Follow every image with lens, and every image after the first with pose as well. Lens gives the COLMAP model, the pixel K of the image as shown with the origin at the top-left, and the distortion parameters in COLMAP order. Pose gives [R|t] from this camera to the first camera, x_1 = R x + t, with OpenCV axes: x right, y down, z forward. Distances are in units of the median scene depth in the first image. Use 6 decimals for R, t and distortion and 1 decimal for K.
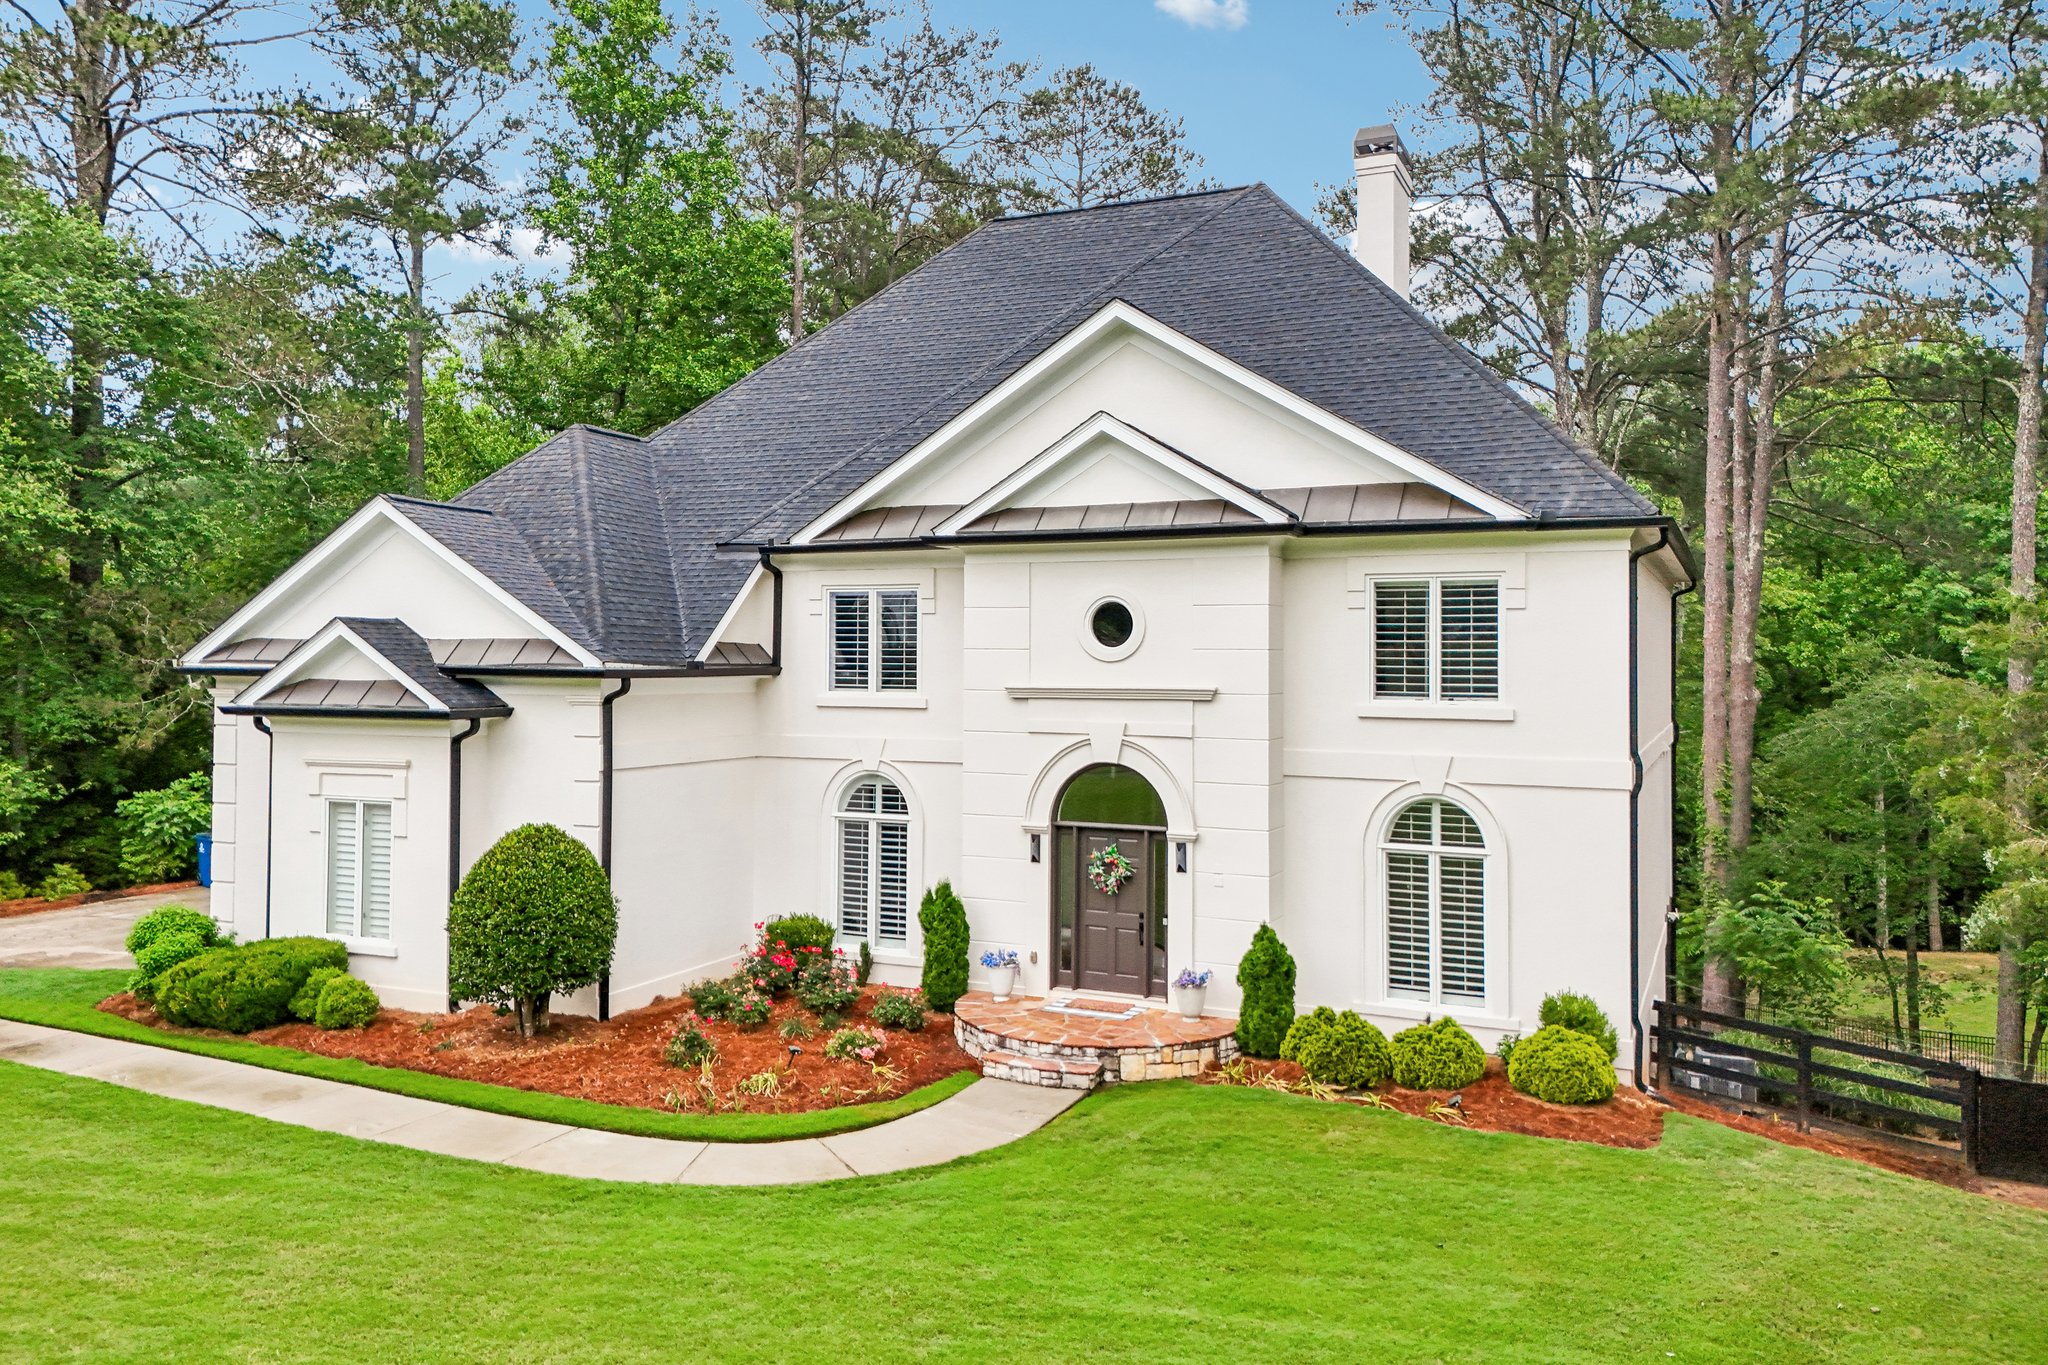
lens RADIAL K [[1531.1, 0, 1020.2], [0, 1531.1, 641.8], [0, 0, 1]] dist [0.115587, -0.130087]
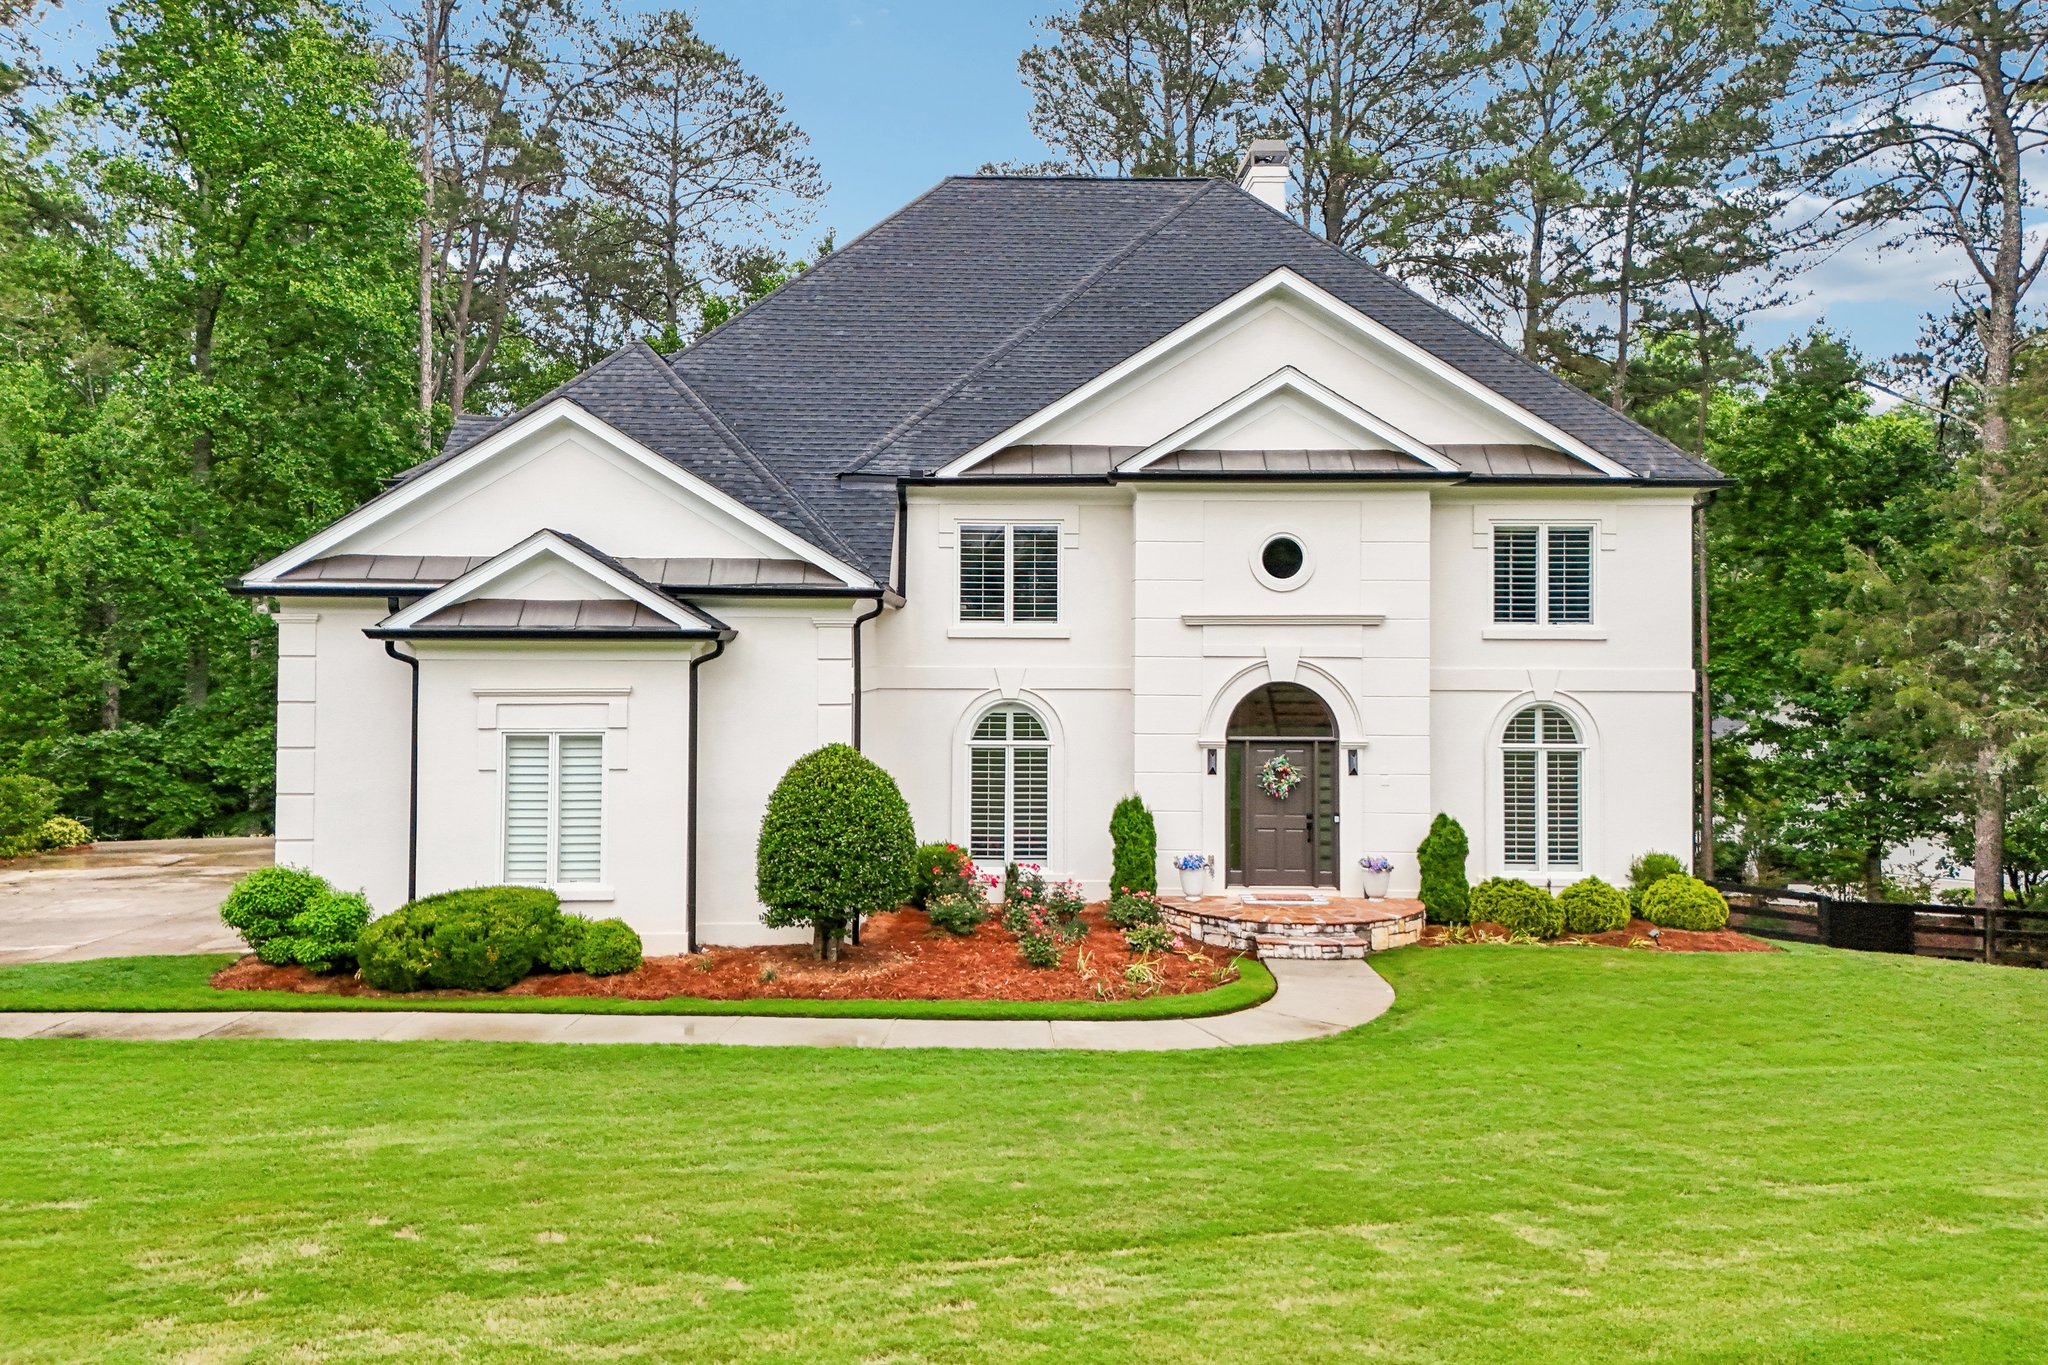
lens RADIAL K [[1531.1, 0, 1020.2], [0, 1531.1, 641.8], [0, 0, 1]] dist [0.115587, -0.130087]
pose [[0.900785, 0.003321, 0.434253, -0.599362], [-0.004275, 0.999990, 0.001221, 0.049104], [-0.434245, -0.002956, 0.900790, 0.073635]]
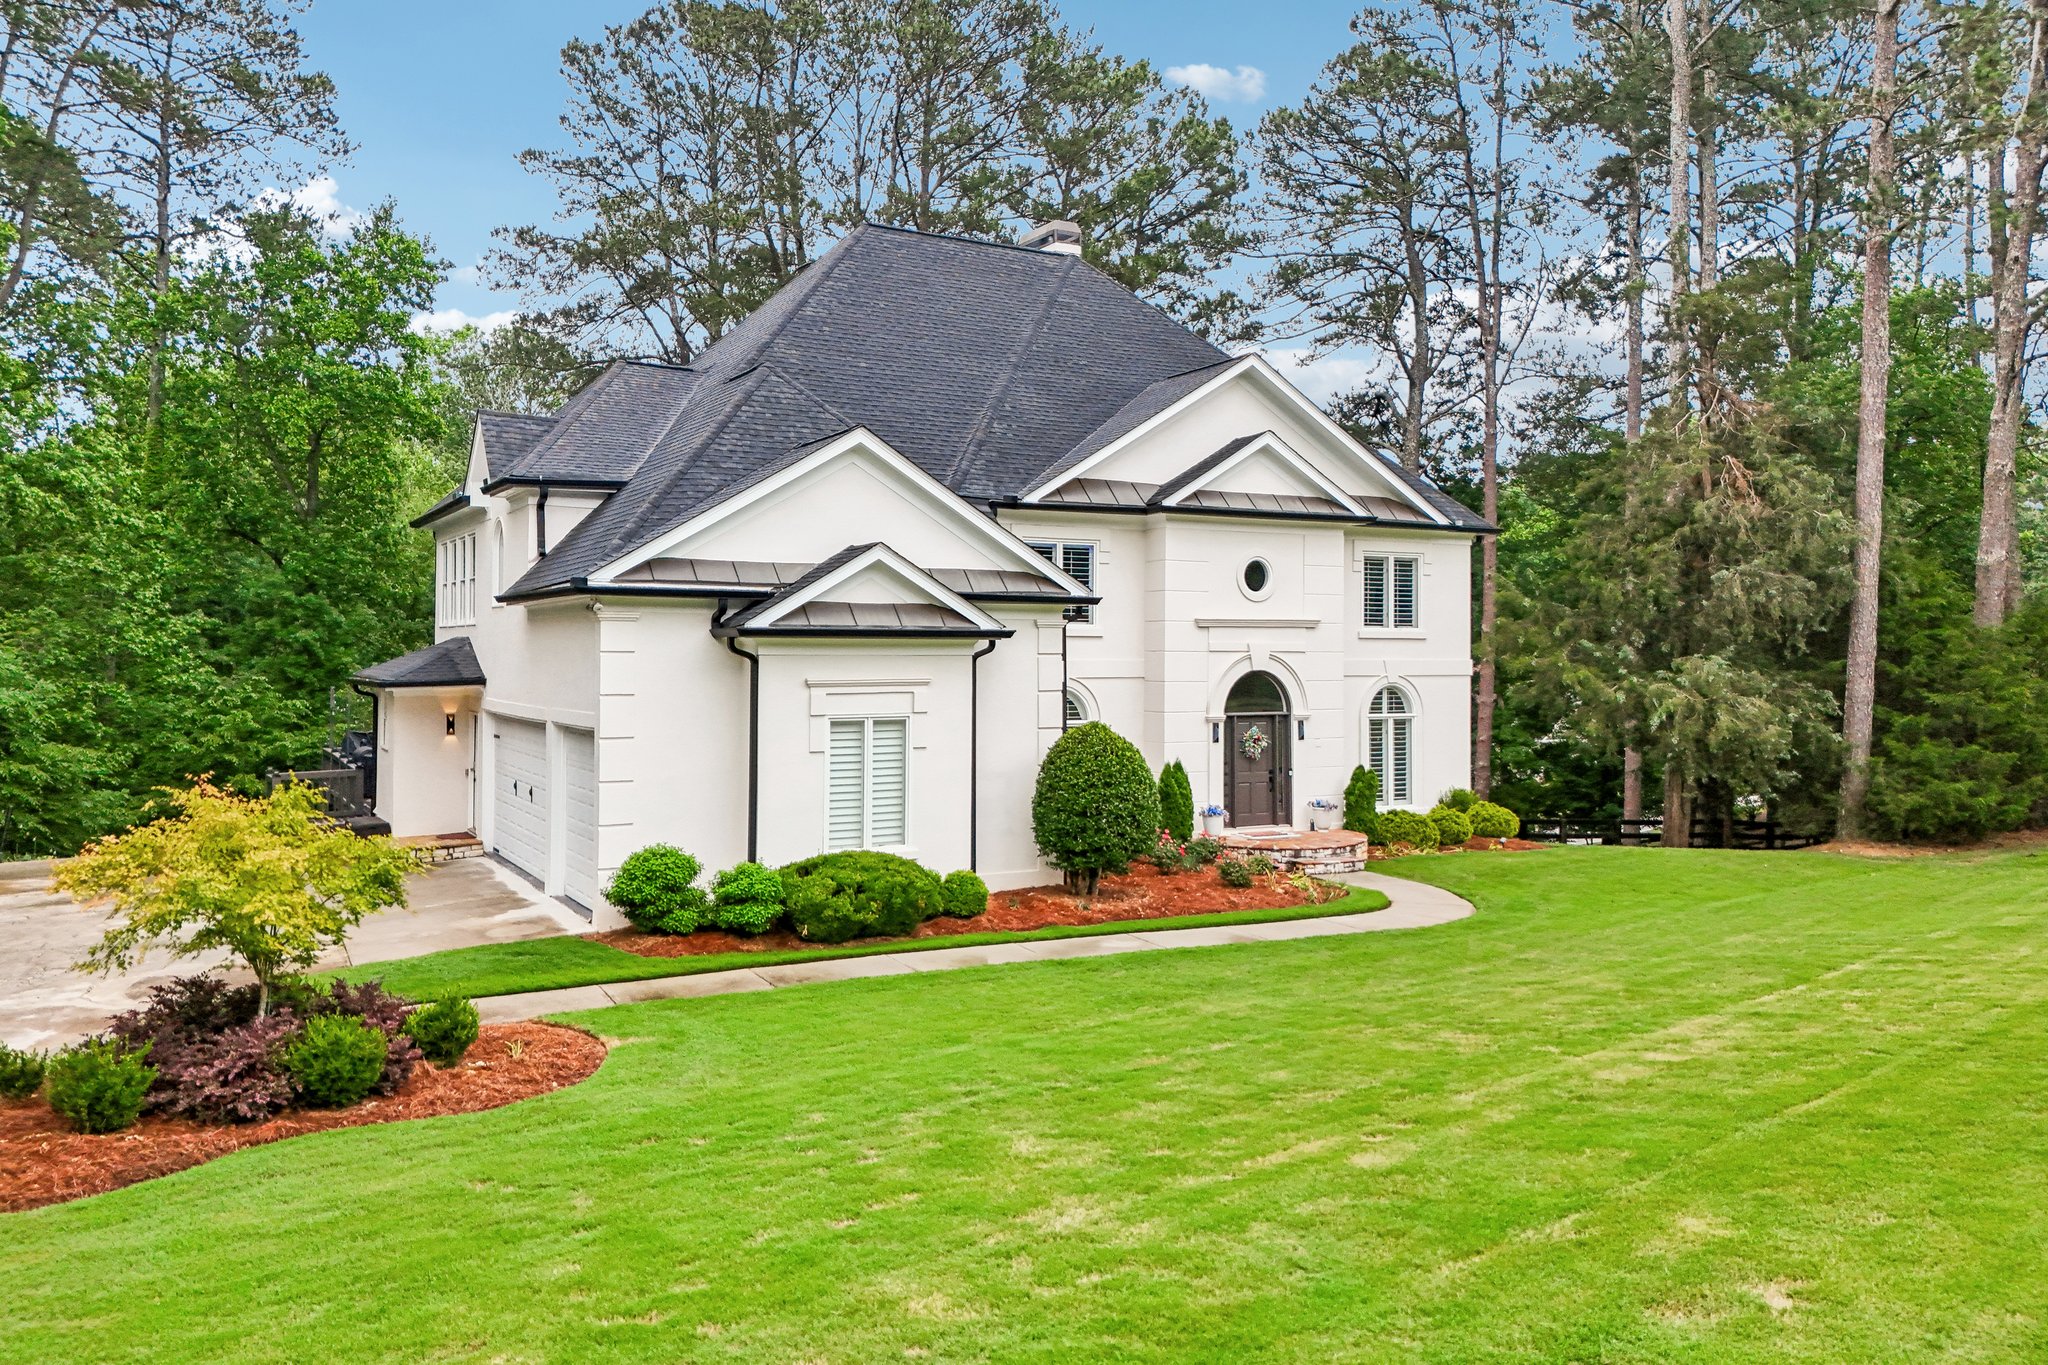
lens RADIAL K [[1531.1, 0, 1020.2], [0, 1531.1, 641.8], [0, 0, 1]] dist [0.115587, -0.130087]
pose [[0.578886, 0.002838, 0.815404, -1.268735], [-0.007857, 0.999967, 0.002098, 0.050172], [-0.815371, -0.007621, 0.578889, 0.333829]]
